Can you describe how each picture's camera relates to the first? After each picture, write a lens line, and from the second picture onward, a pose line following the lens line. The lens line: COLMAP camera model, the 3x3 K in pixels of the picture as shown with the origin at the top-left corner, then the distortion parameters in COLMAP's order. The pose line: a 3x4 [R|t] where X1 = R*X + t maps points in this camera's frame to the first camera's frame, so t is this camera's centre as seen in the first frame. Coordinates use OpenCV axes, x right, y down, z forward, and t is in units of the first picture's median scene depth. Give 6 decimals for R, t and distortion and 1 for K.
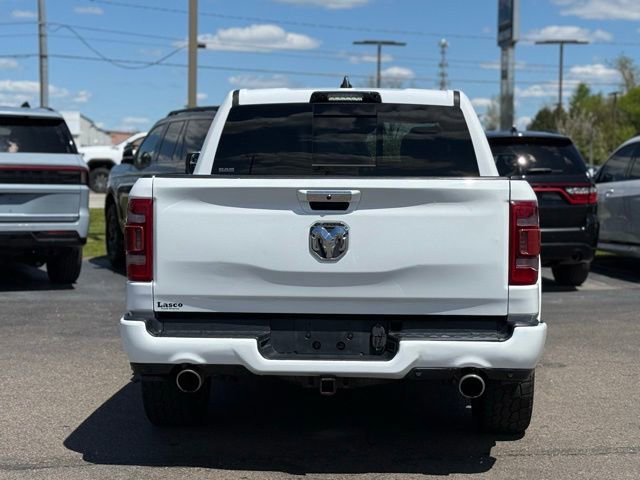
lens RADIAL K [[1267.5, 0, 320.0], [0, 1267.5, 240.0], [0, 0, 1]] dist [0.130086, 0.198014]
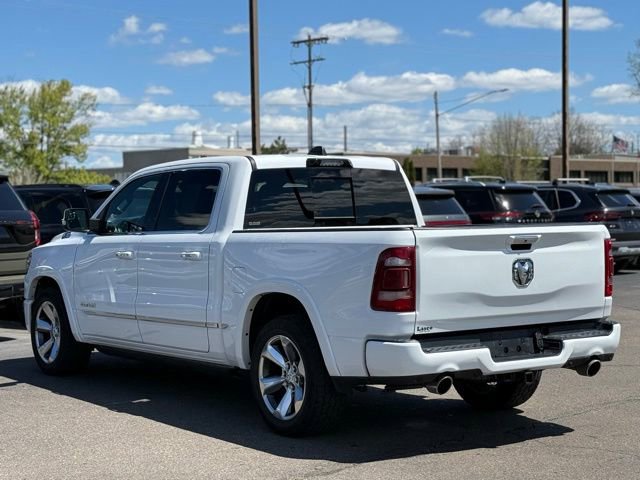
lens RADIAL K [[1254.9, 0, 320.0], [0, 1254.9, 240.0], [0, 0, 1]] dist [0.071514, 0.137768]
pose [[0.783461, -0.034234, 0.620498, -1.005201], [0.056031, 0.998306, -0.015668, -0.024969], [-0.618910, 0.047042, 0.784052, 0.062769]]
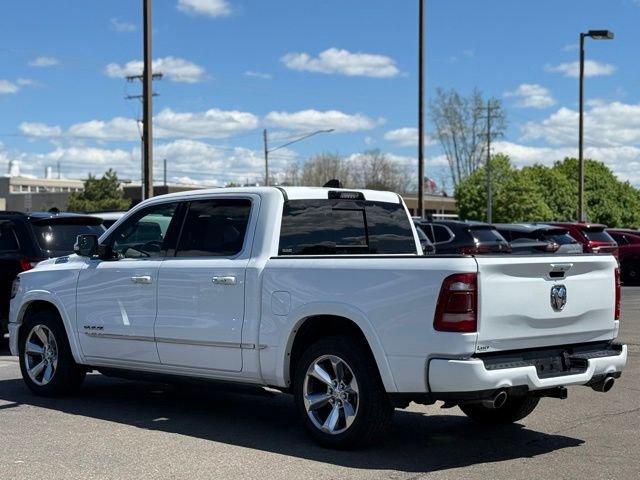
lens RADIAL K [[1214.1, 0, 320.0], [0, 1214.1, 240.0], [0, 0, 1]] dist [0.090646, 0.199664]
pose [[0.676405, -0.007648, 0.736490, -1.257048], [0.047803, 0.998294, -0.033537, -0.032341], [-0.734977, 0.057891, 0.675616, 0.214705]]
